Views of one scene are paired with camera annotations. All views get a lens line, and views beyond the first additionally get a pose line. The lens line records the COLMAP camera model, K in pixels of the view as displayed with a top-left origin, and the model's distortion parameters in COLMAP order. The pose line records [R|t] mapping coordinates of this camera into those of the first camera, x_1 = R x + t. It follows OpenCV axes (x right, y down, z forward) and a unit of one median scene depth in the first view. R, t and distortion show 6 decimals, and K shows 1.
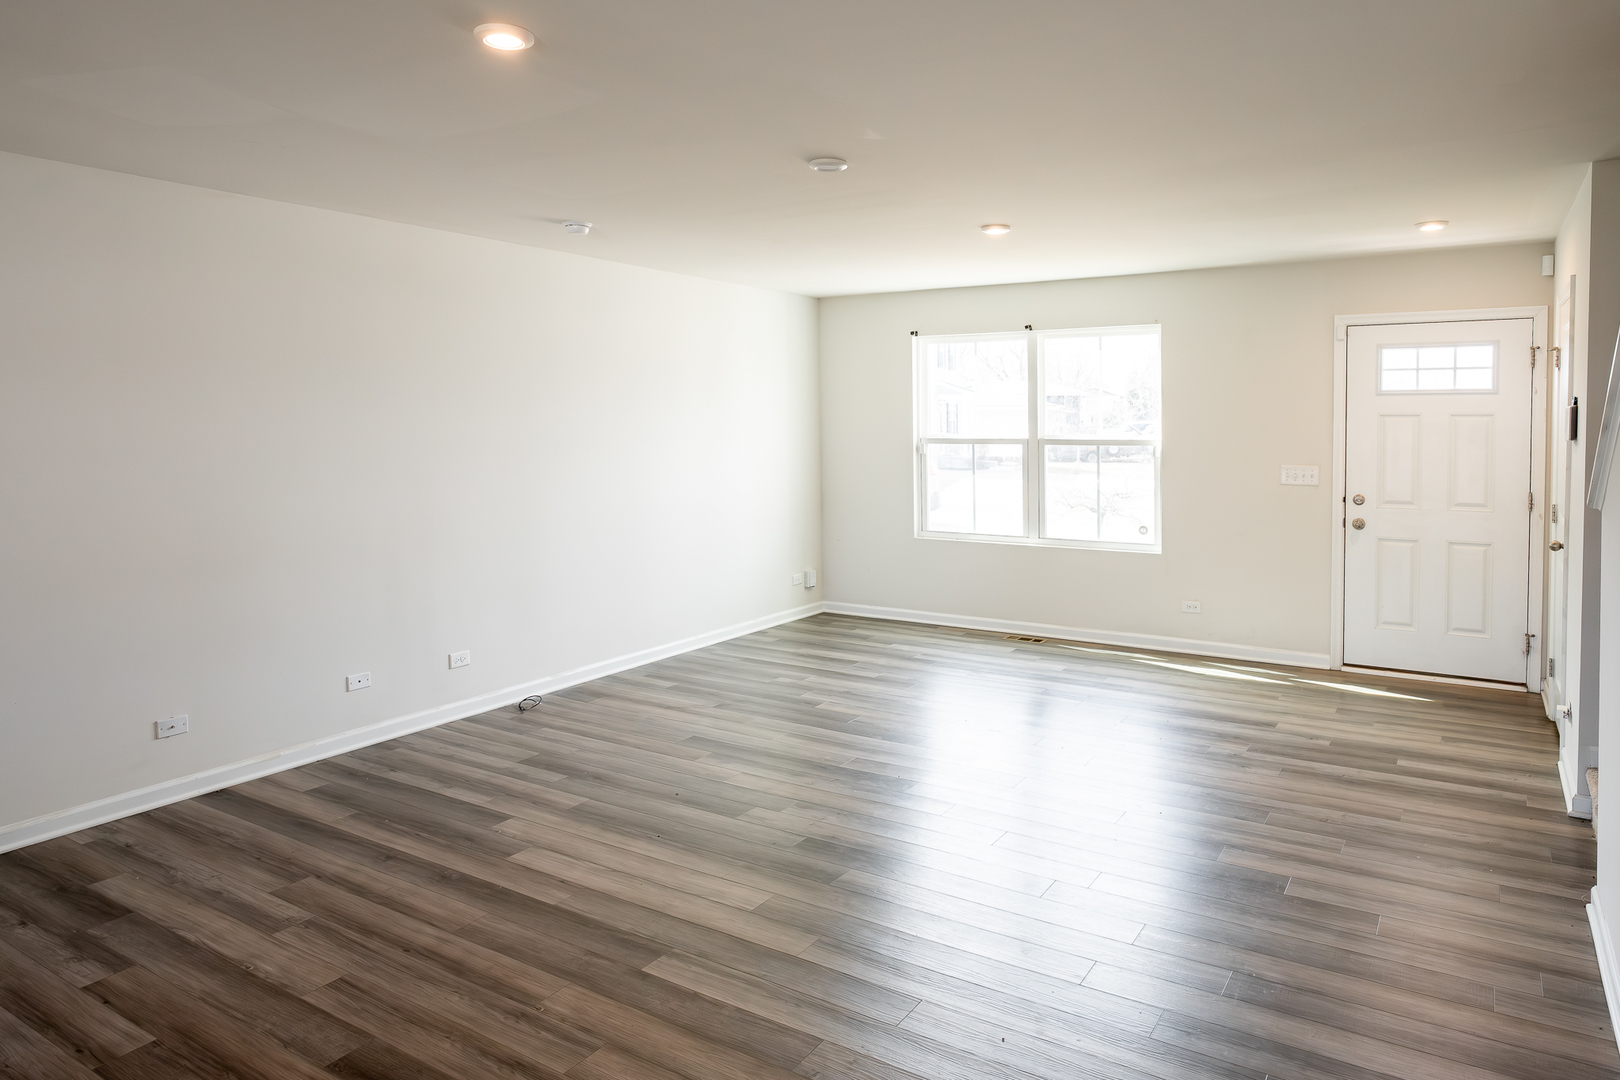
lens RADIAL K [[1043.9, 0, 830.5], [0, 1043.9, 471.0], [0, 0, 1]] dist [-0.006161, 0.002801]
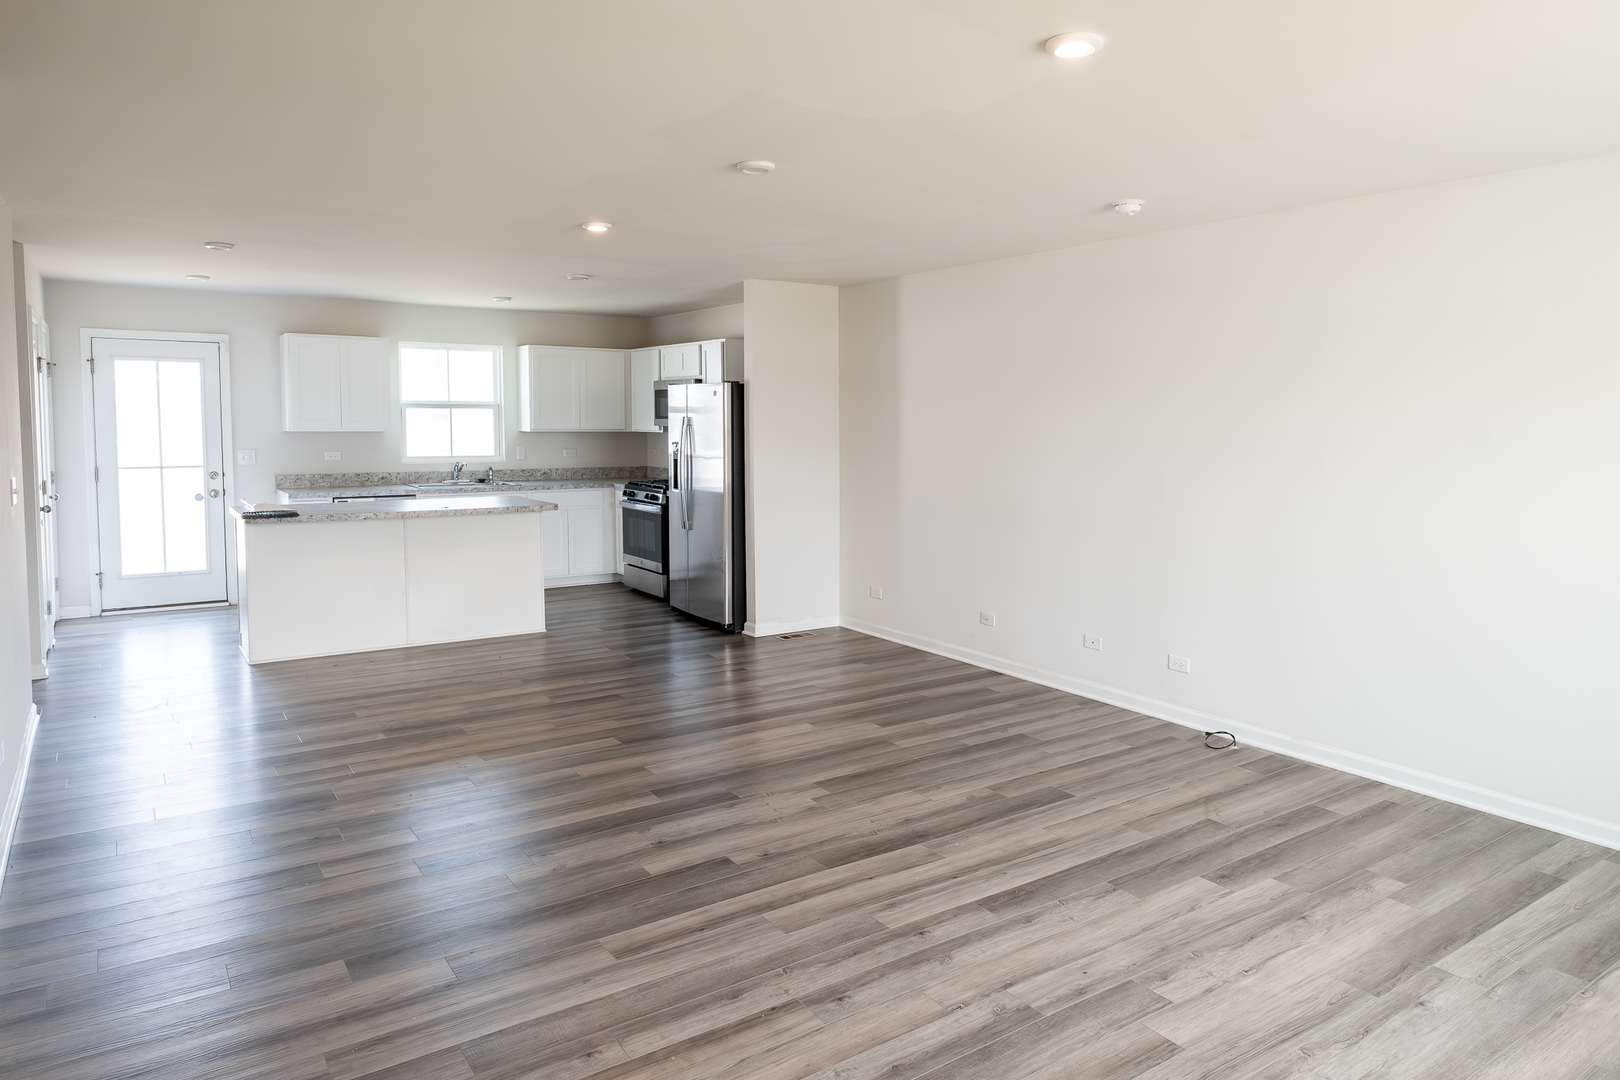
lens RADIAL K [[1043.9, 0, 821.2], [0, 1043.9, 484.0], [0, 0, 1]] dist [-0.006161, 0.002801]
pose [[-0.399152, 0.058101, -0.915042, 0.520456], [-0.048639, 0.995243, 0.084410, -0.041788], [0.915594, 0.078199, -0.394427, 0.832106]]
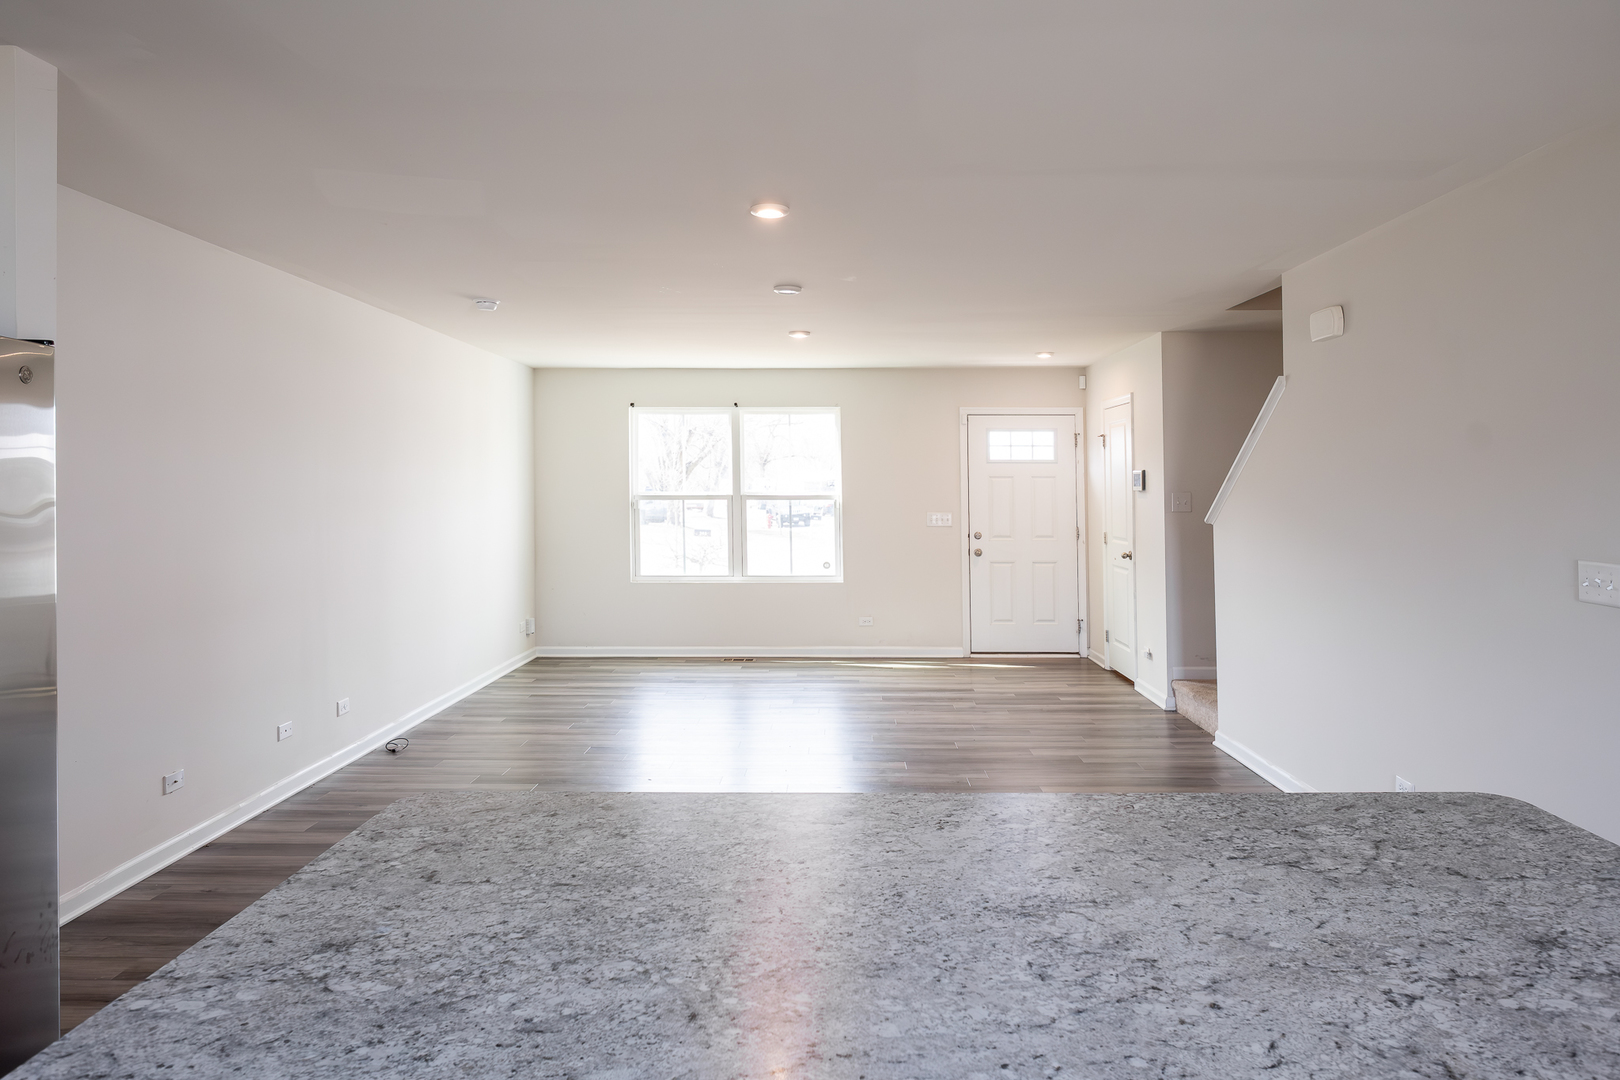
lens RADIAL K [[1043.9, 0, 838.3], [0, 1043.9, 466.2], [0, 0, 1]] dist [-0.006161, 0.002801]
pose [[0.848083, 0.012993, 0.529703, -0.382019], [0.023615, 0.997779, -0.062284, 0.015761], [-0.529336, 0.065330, 0.845893, -0.107927]]
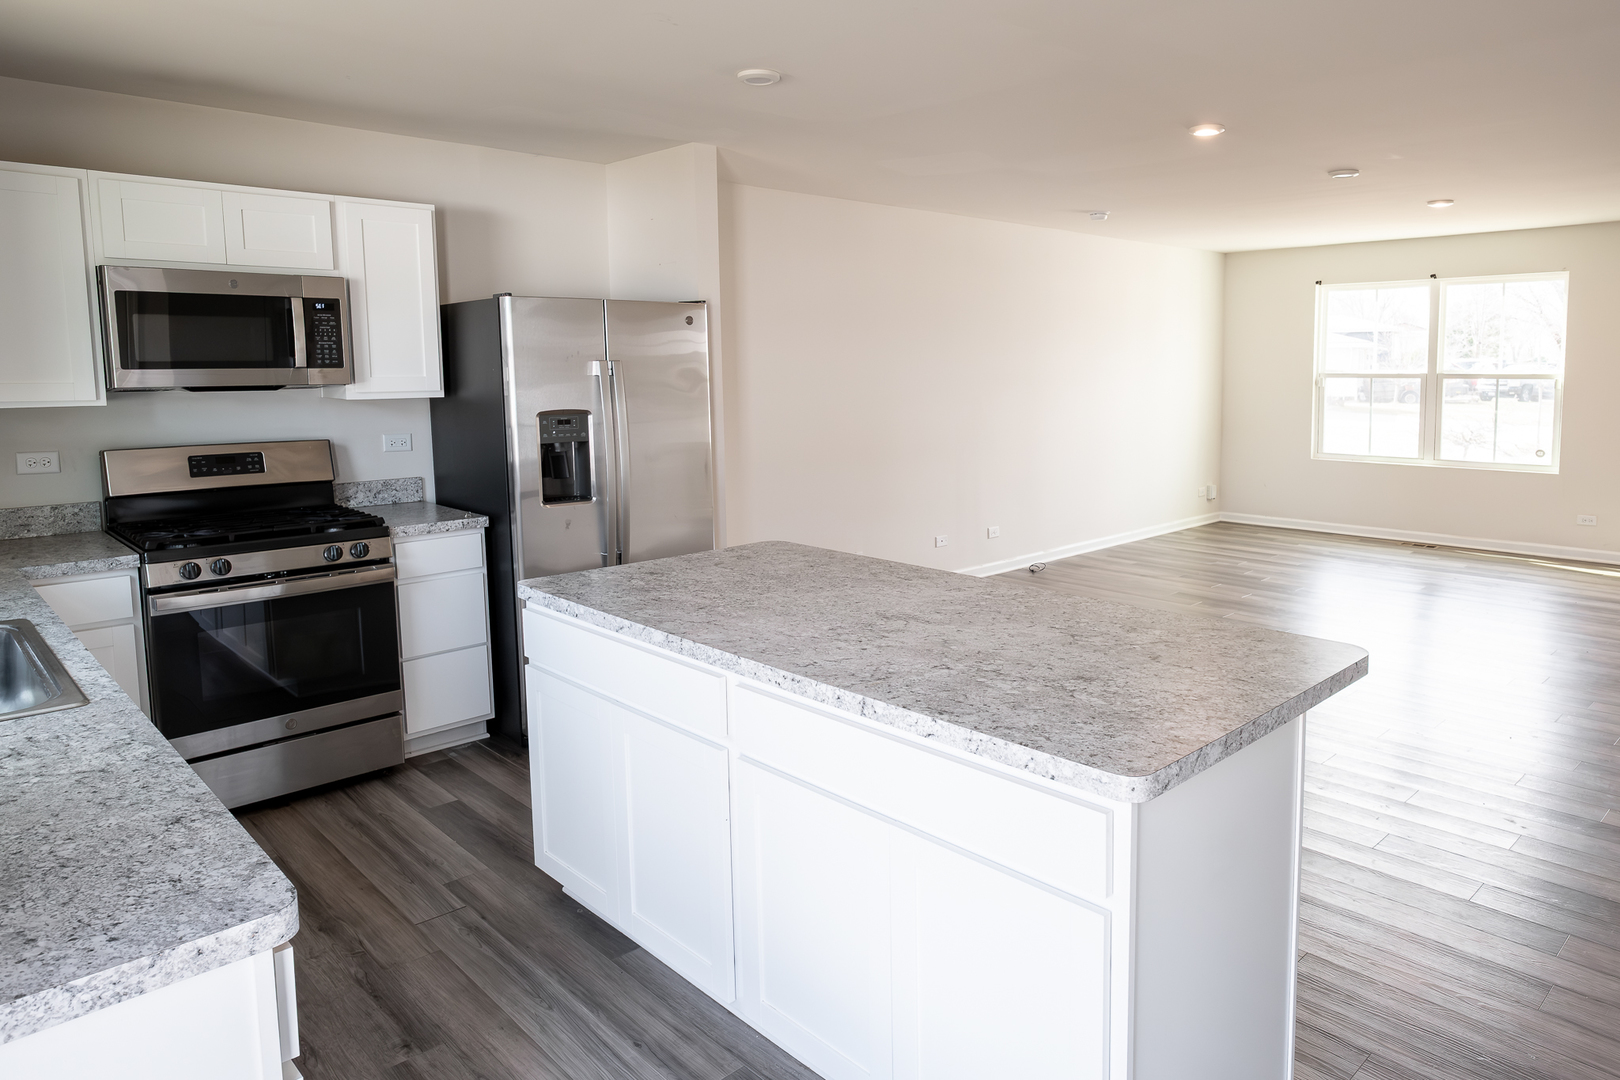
lens RADIAL K [[1043.9, 0, 821.8], [0, 1043.9, 475.0], [0, 0, 1]] dist [-0.006161, 0.002801]
pose [[0.968205, 0.022642, -0.249133, -0.182559], [-0.007396, 0.998051, 0.061963, 0.015863], [0.250050, -0.058151, 0.966485, -0.309534]]
